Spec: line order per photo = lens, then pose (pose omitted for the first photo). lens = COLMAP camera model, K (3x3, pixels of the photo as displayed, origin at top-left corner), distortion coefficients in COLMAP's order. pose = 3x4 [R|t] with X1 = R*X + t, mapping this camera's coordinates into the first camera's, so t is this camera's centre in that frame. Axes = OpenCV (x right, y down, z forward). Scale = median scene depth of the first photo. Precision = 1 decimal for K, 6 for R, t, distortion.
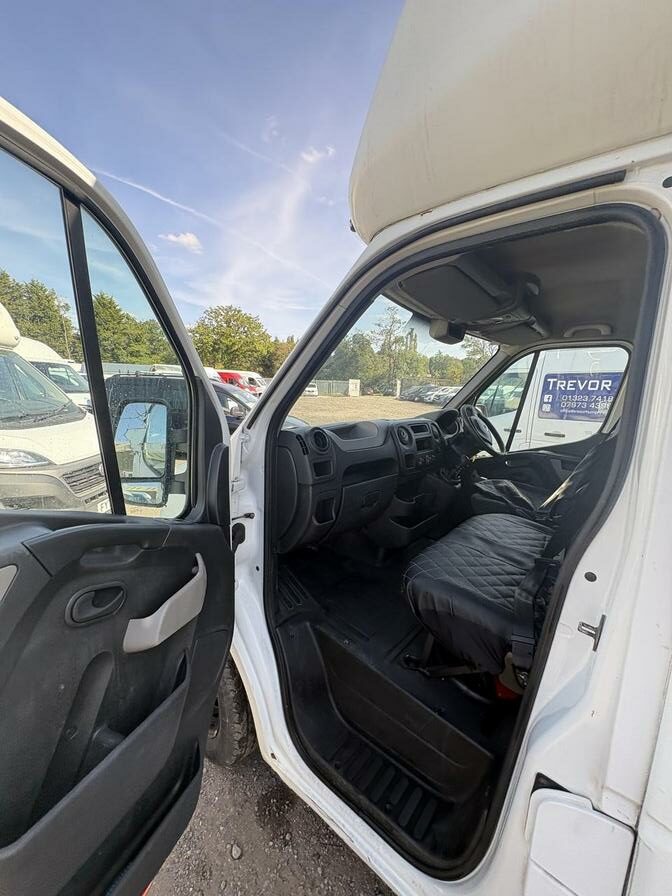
lens RADIAL K [[359.0, 0, 334.0], [0, 359.0, 456.6], [0, 0, 1]] dist [-0.000329, 0.001108]
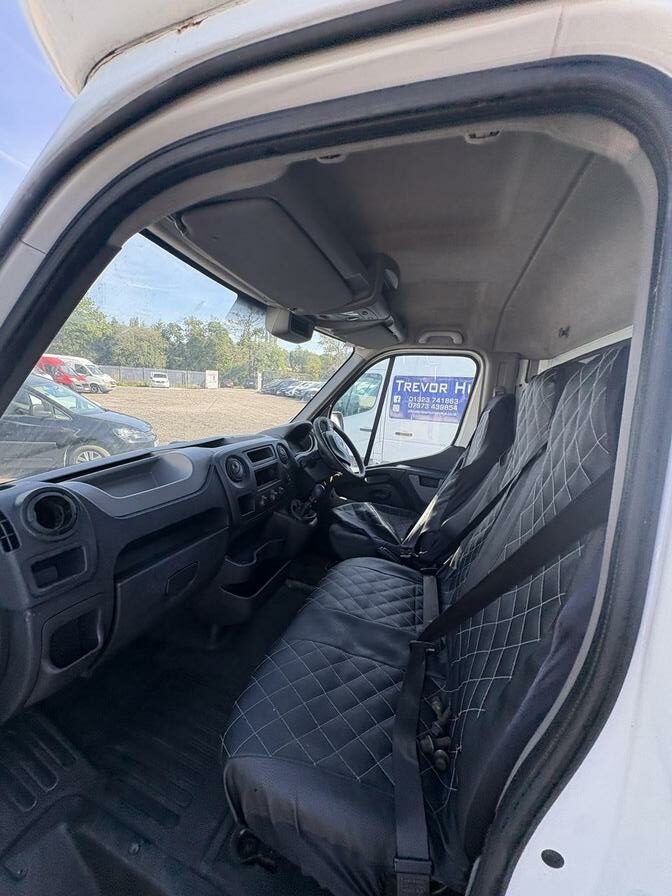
lens RADIAL K [[359.0, 0, 327.2], [0, 359.0, 455.8], [0, 0, 1]] dist [-0.000329, 0.001108]
pose [[0.937897, -0.042755, 0.344270, 0.099612], [0.036460, 0.999029, 0.024742, -0.079365], [-0.344994, -0.010653, 0.938545, 0.227777]]
